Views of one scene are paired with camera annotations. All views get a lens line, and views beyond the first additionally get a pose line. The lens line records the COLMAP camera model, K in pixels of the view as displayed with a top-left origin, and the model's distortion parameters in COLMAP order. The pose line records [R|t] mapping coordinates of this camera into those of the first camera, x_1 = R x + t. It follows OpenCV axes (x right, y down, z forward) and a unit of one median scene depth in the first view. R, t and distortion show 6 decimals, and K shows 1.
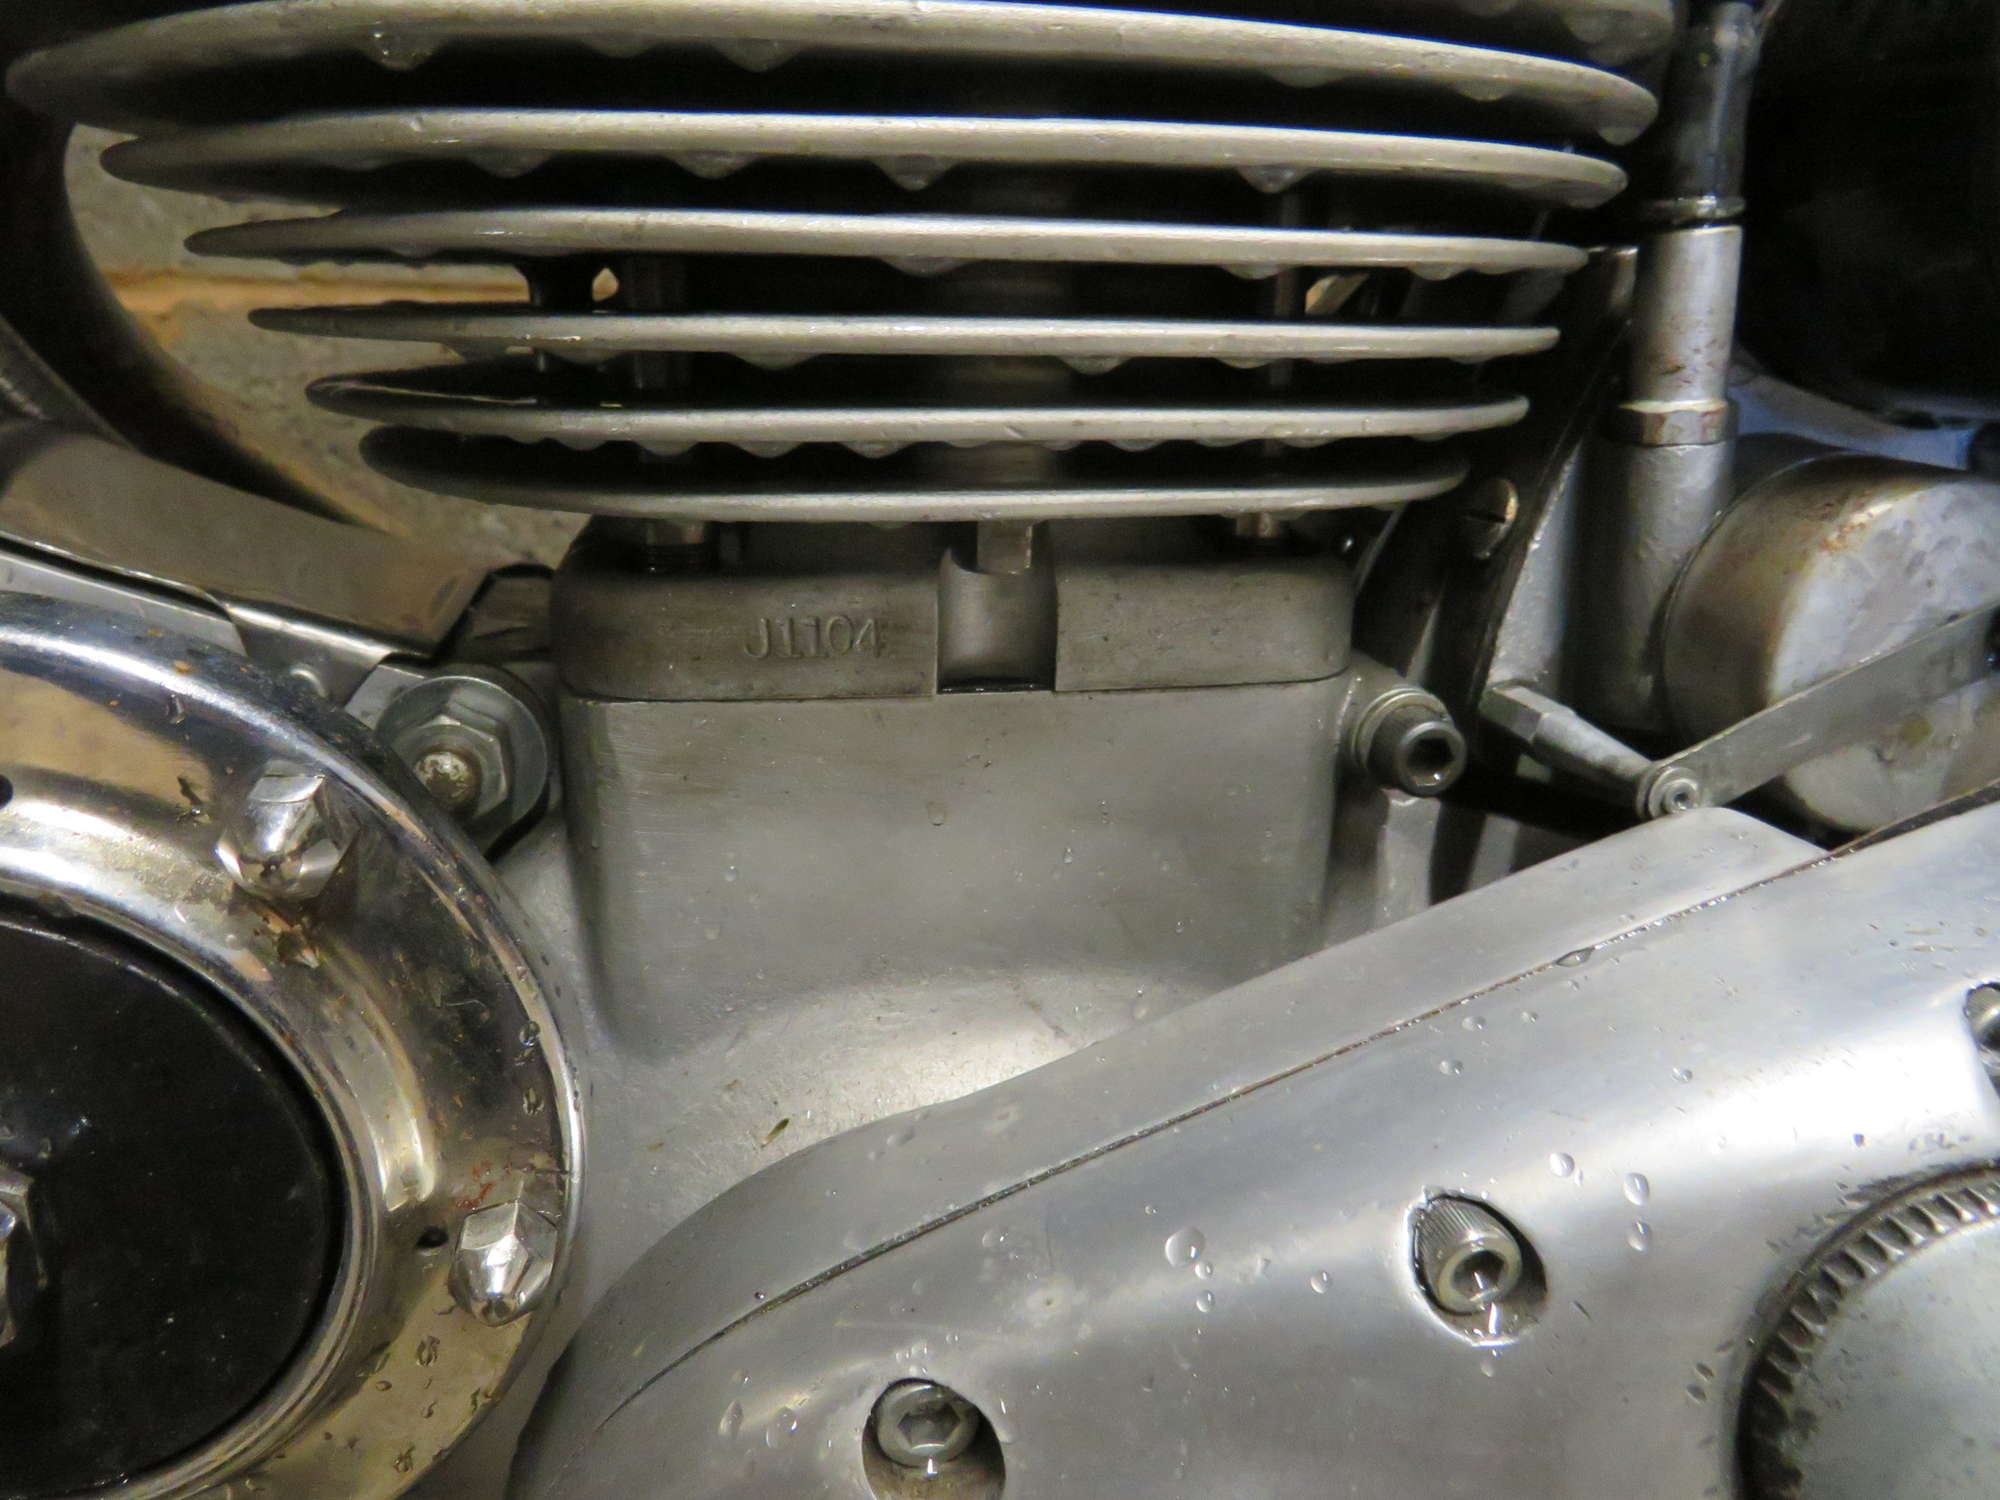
lens RADIAL K [[1403.4, 0, 996.9], [0, 1403.4, 749.8], [0, 0, 1]] dist [-0.025395, 0.000812]
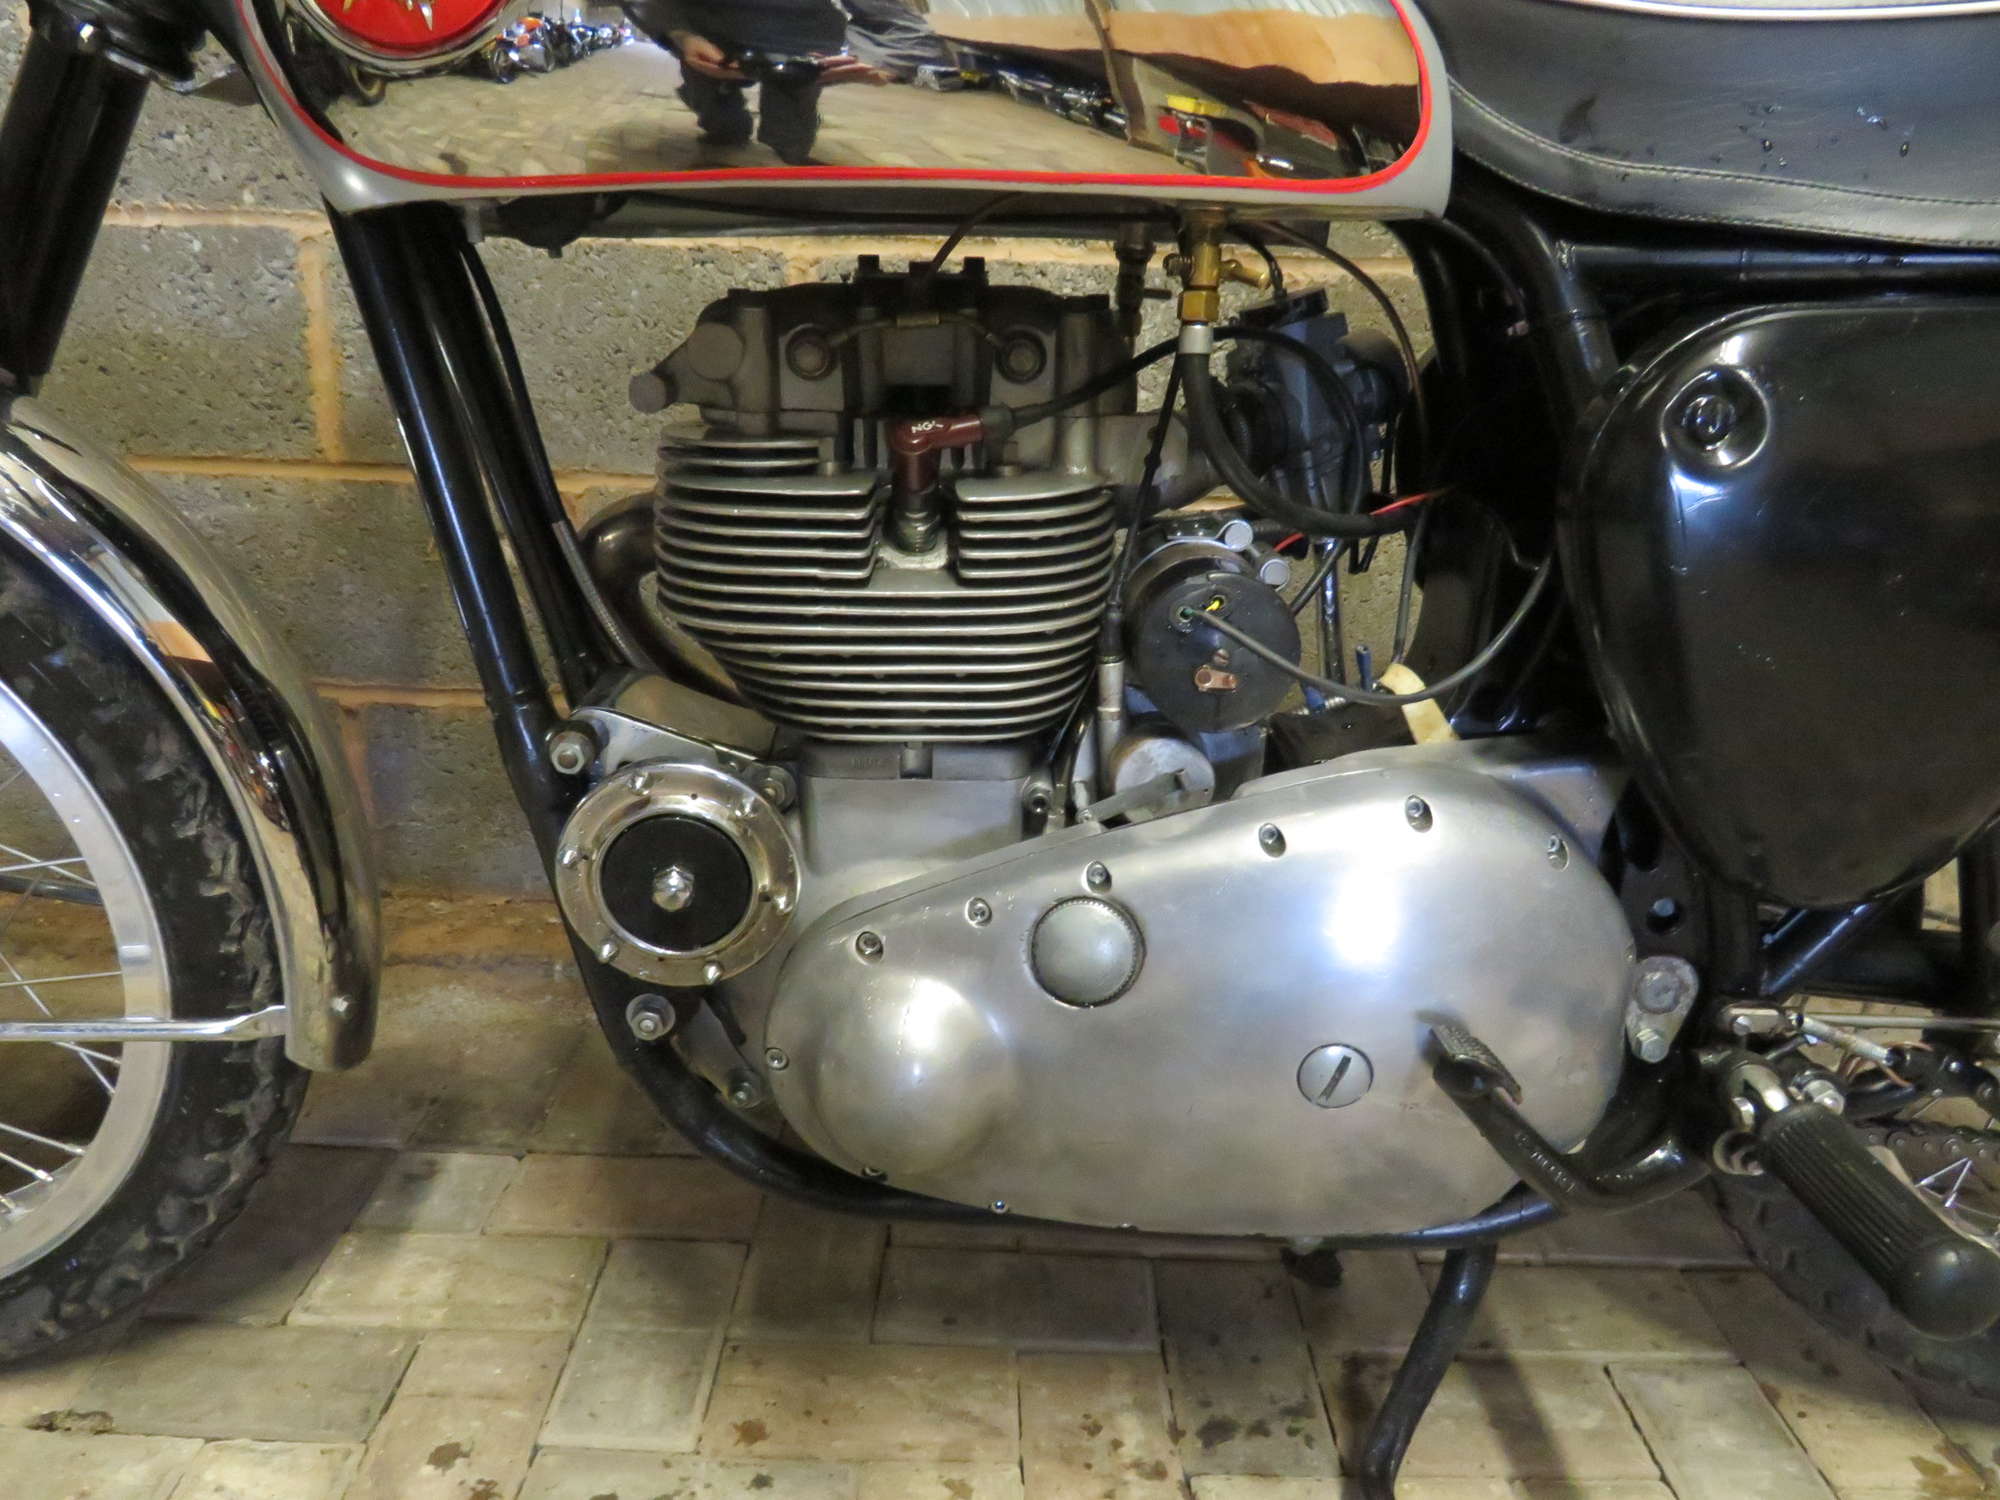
lens RADIAL K [[1403.4, 0, 987.7], [0, 1403.4, 757.5], [0, 0, 1]] dist [-0.025395, 0.000812]
pose [[0.985878, 0.051787, -0.159255, 0.814098], [-0.051089, 0.998658, 0.008477, -0.148687], [0.159480, -0.000221, 0.987201, -2.751051]]
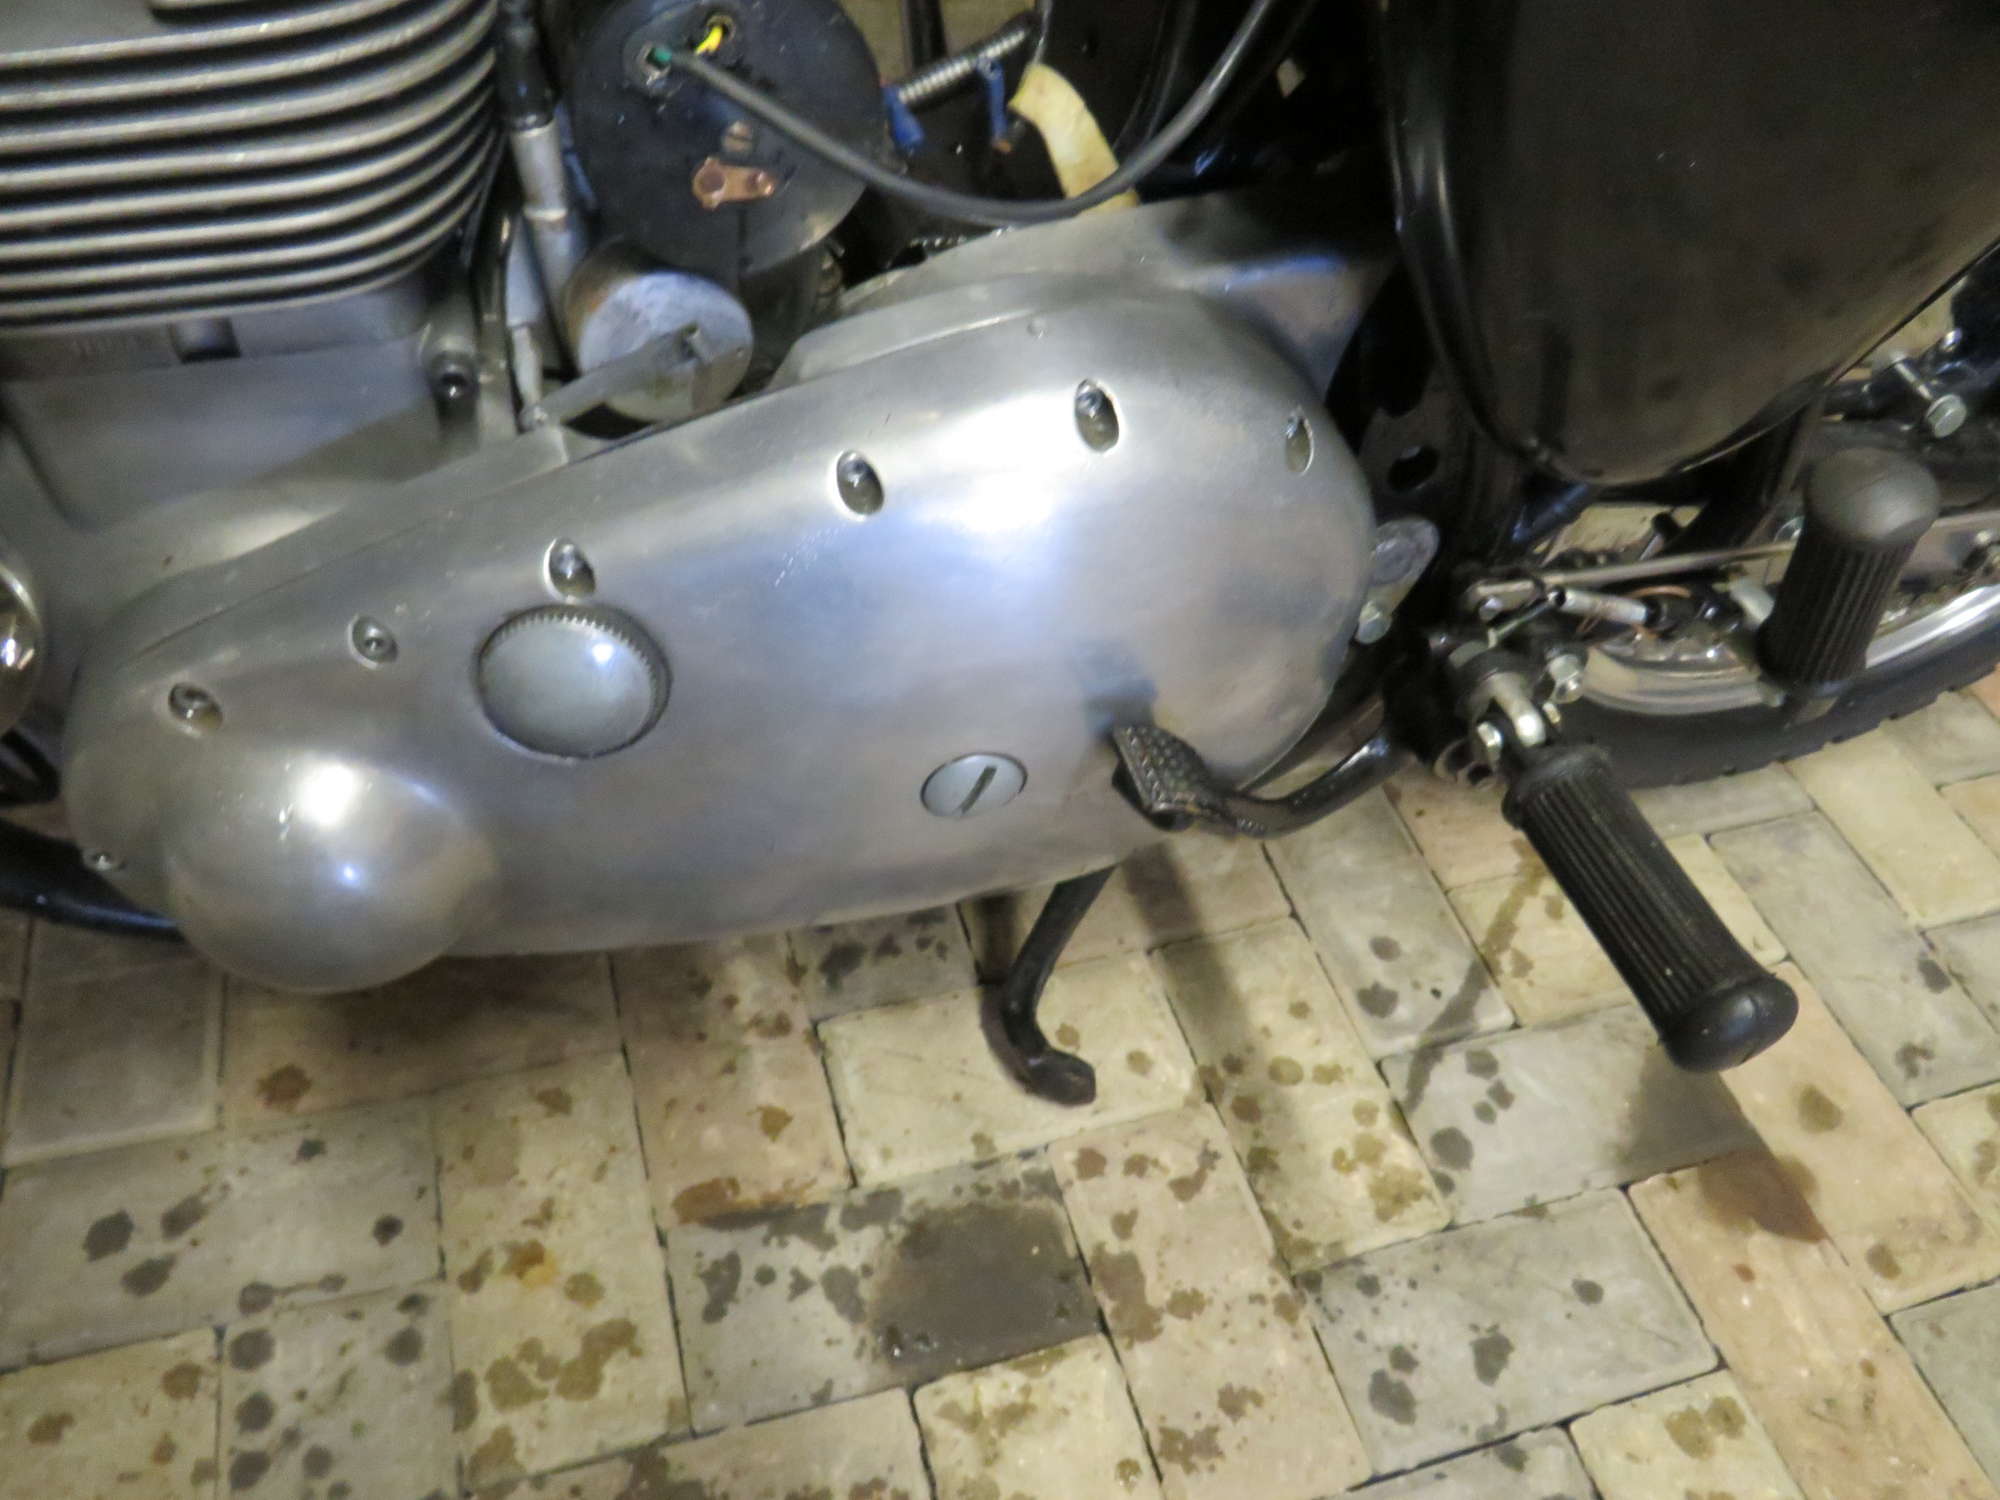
lens RADIAL K [[1403.4, 0, 991.8], [0, 1403.4, 754.1], [0, 0, 1]] dist [-0.025395, 0.000812]
pose [[0.990080, -0.047277, 0.132310, 0.867226], [-0.031111, 0.844548, 0.534575, -0.708515], [-0.137015, -0.533389, 0.834700, -1.180147]]
